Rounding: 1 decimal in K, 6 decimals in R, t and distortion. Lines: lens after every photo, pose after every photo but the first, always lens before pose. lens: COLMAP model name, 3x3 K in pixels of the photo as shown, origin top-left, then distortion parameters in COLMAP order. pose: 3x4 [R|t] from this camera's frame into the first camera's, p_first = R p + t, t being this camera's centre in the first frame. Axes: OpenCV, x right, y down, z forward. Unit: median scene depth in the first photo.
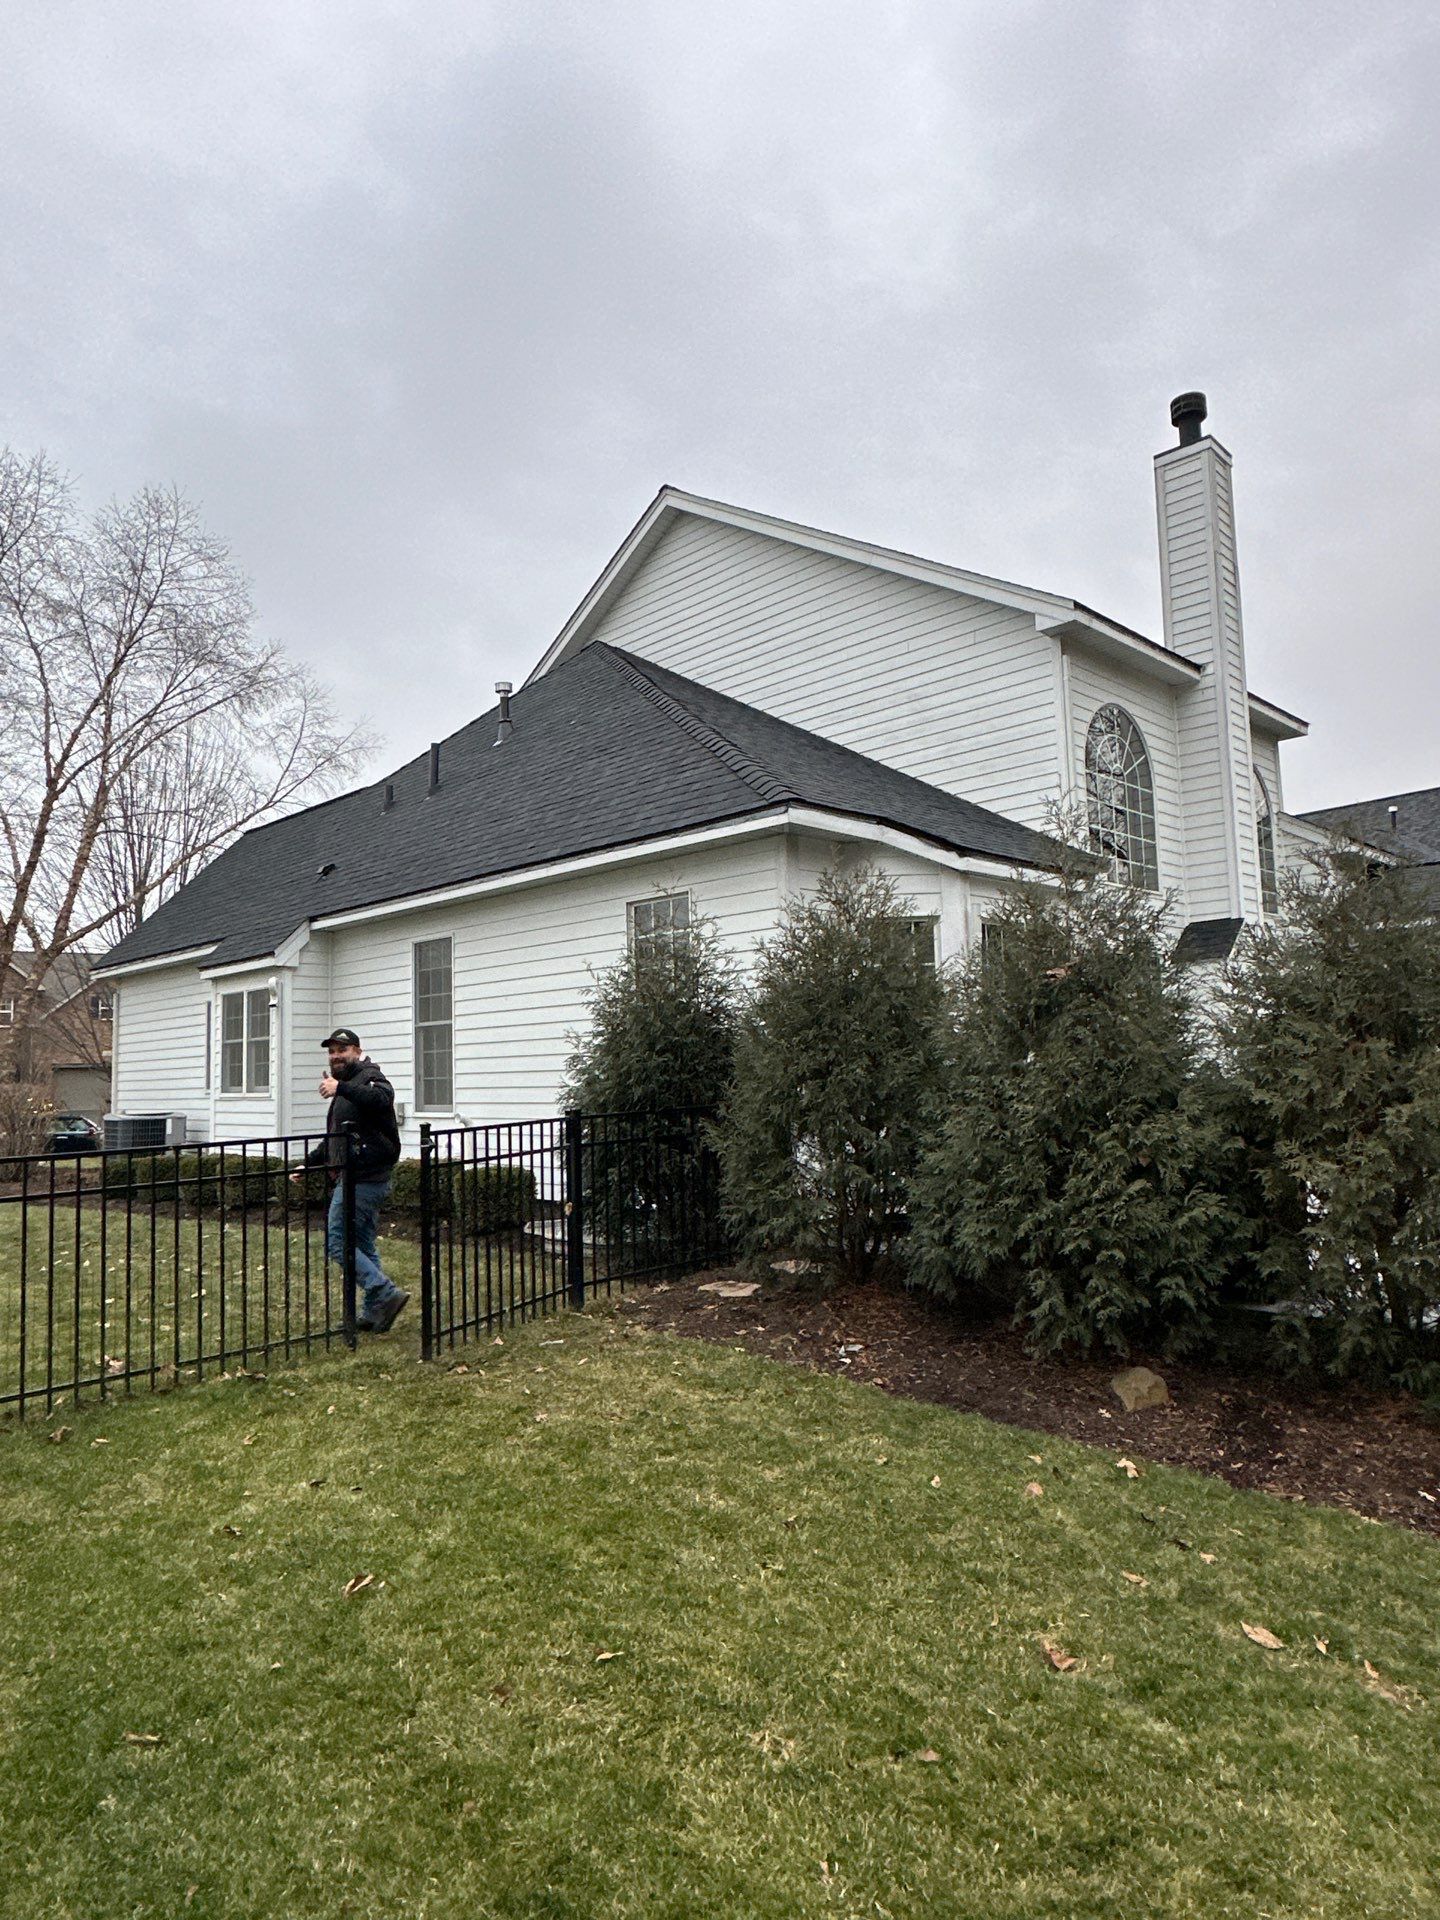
lens RADIAL K [[1244.0, 0, 720.0], [0, 1244.0, 960.0], [0, 0, 1]] dist [0.000130, 0.002841]
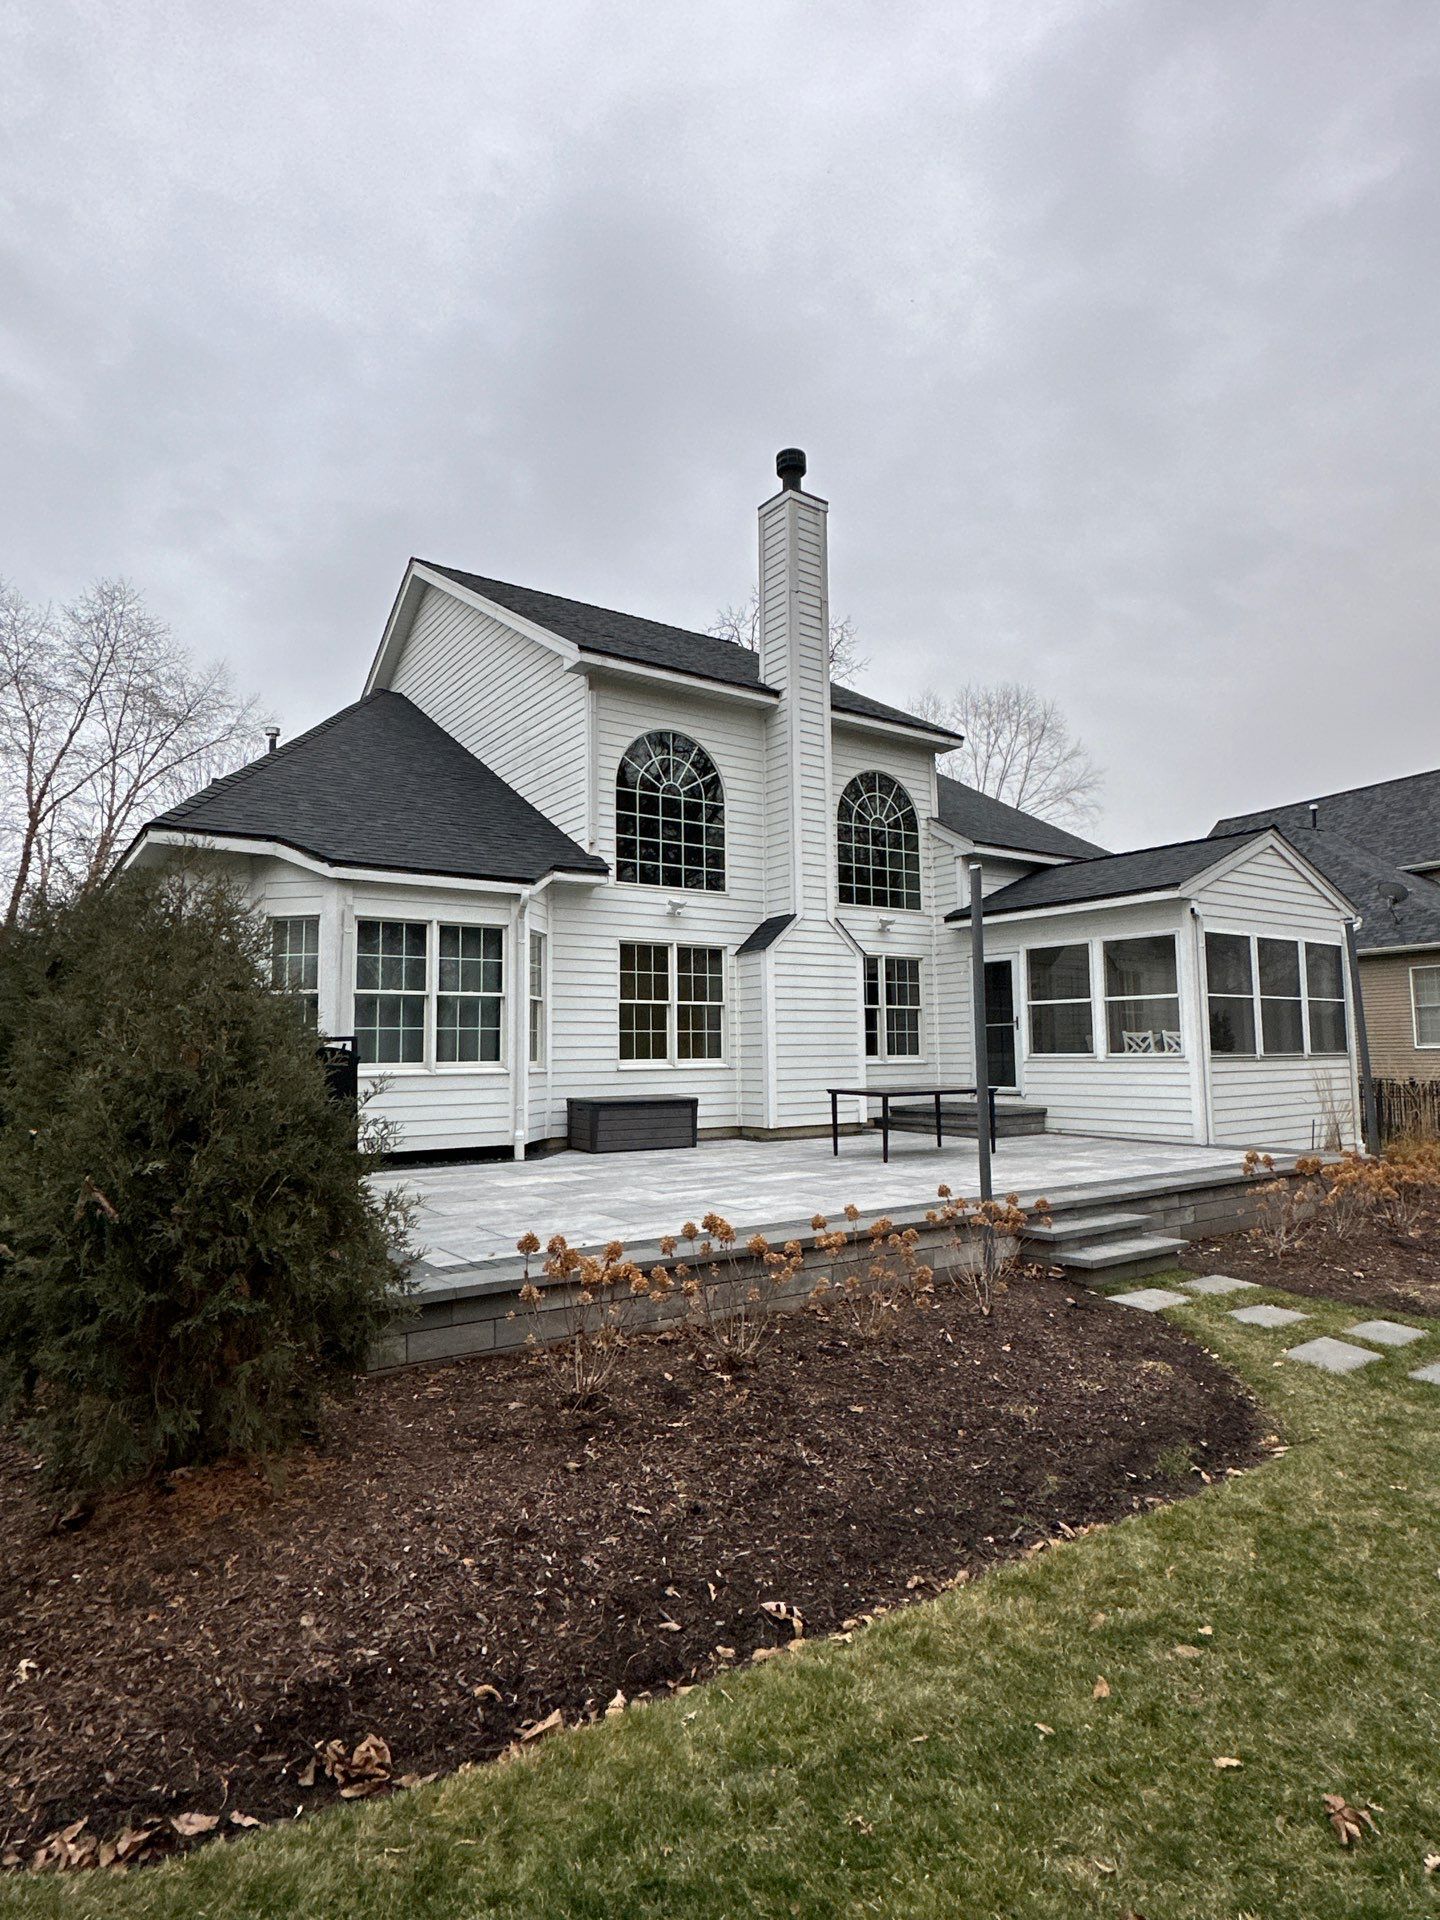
lens RADIAL K [[1045.7, 0, 720.0], [0, 1045.7, 960.0], [0, 0, 1]] dist [-0.001906, 0.000084]
pose [[0.987594, -0.000119, -0.157028, 0.486381], [0.002425, 0.999892, 0.014490, -0.004923], [0.157010, -0.014691, 0.987488, 0.041802]]
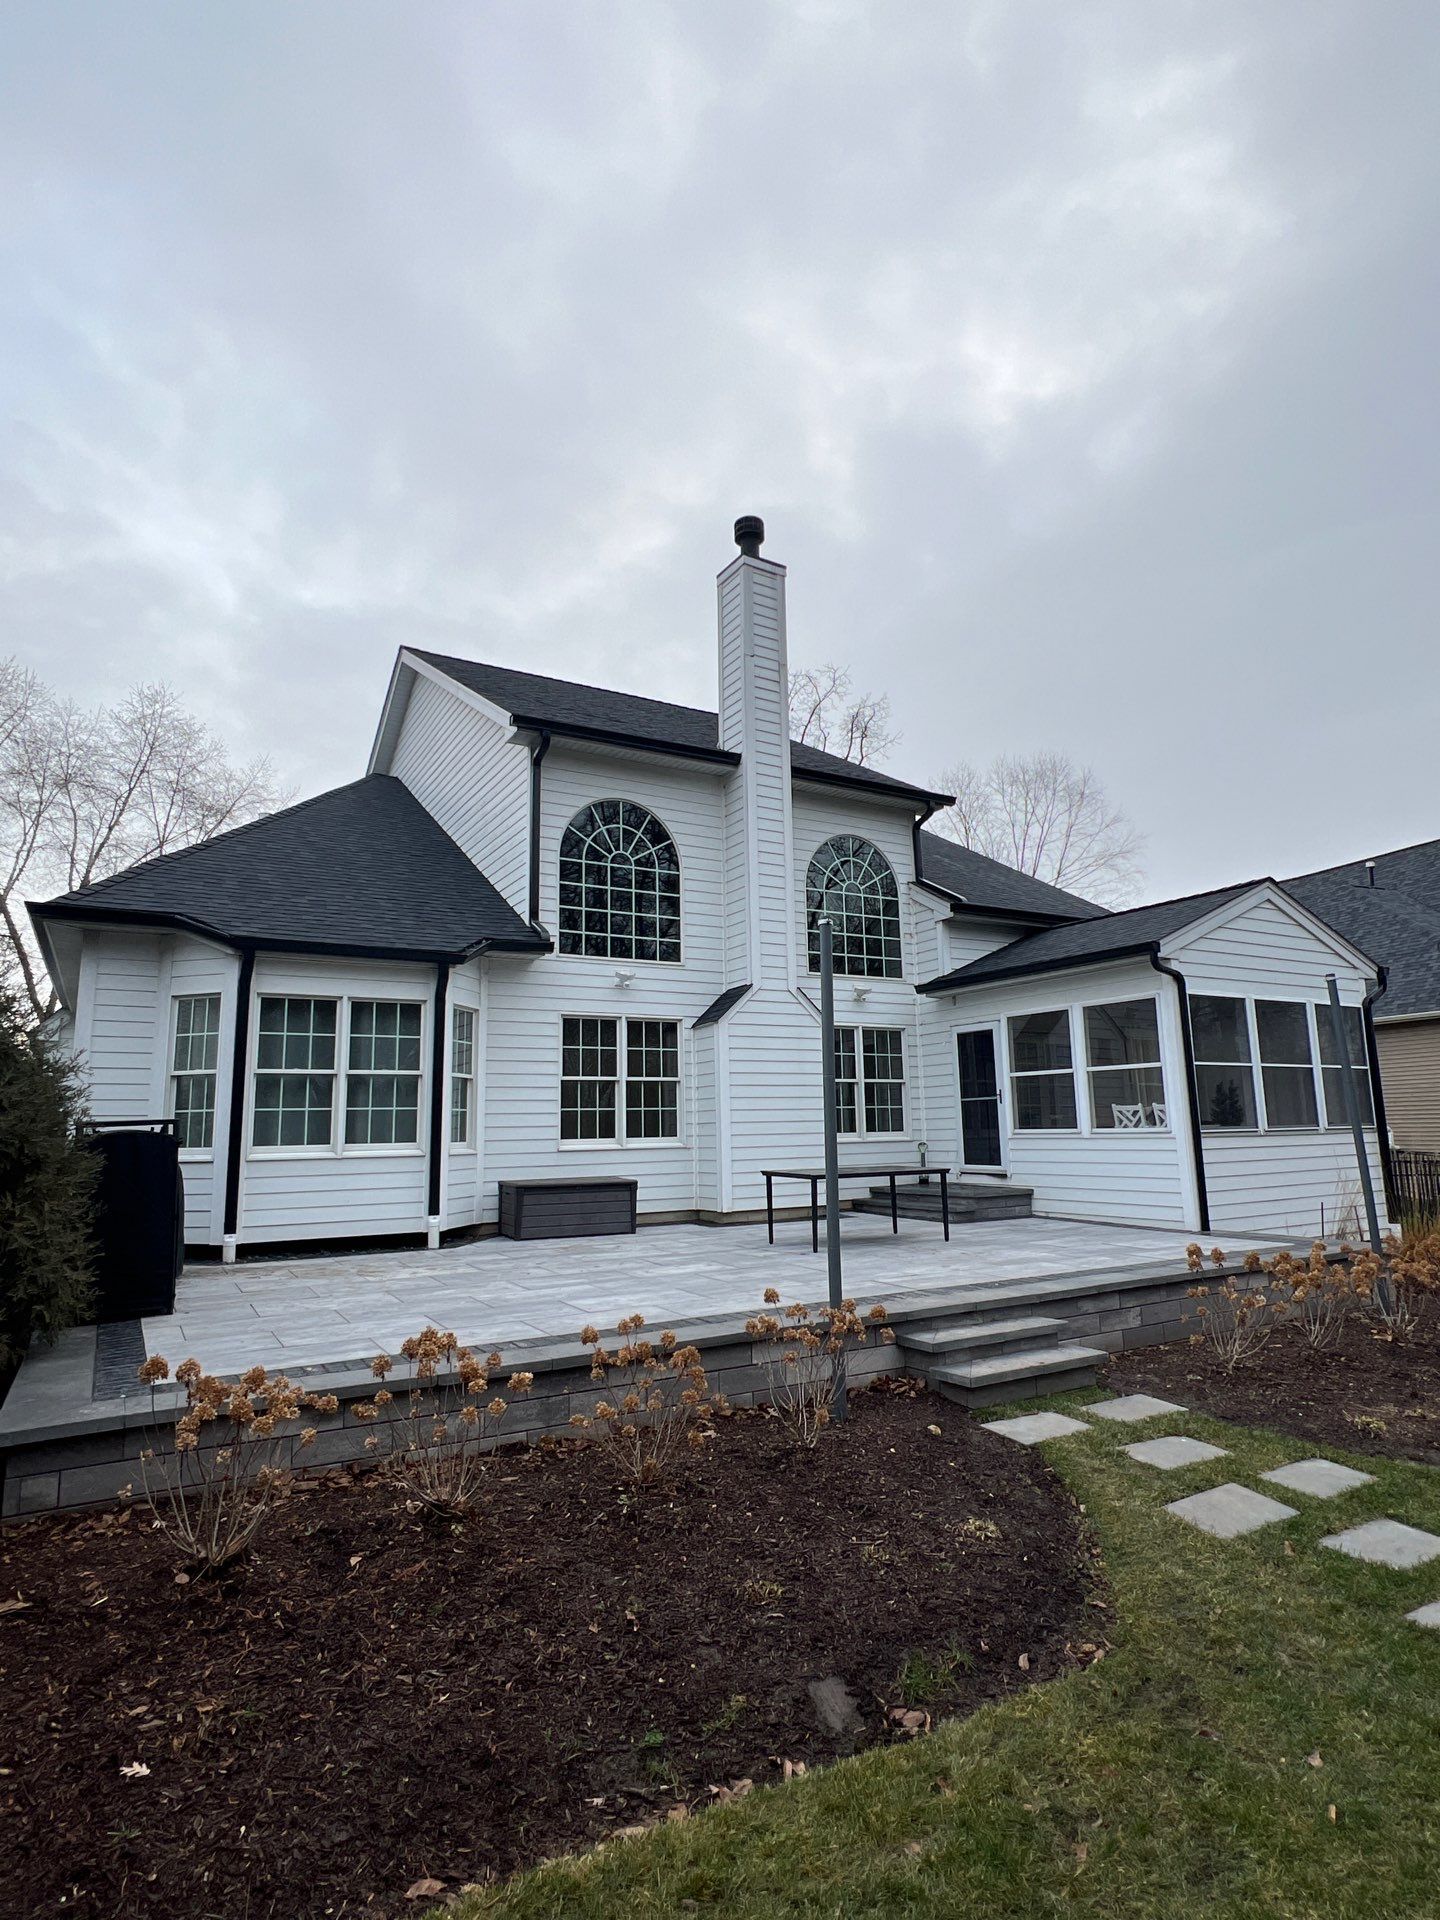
lens RADIAL K [[1020.1, 0, 720.0], [0, 1020.1, 960.0], [0, 0, 1]] dist [0.000430, -0.000872]
pose [[0.970669, -0.033357, -0.238095, 0.587577], [0.019109, 0.997899, -0.061902, 0.000651], [0.239659, 0.055537, 0.969267, 0.124561]]
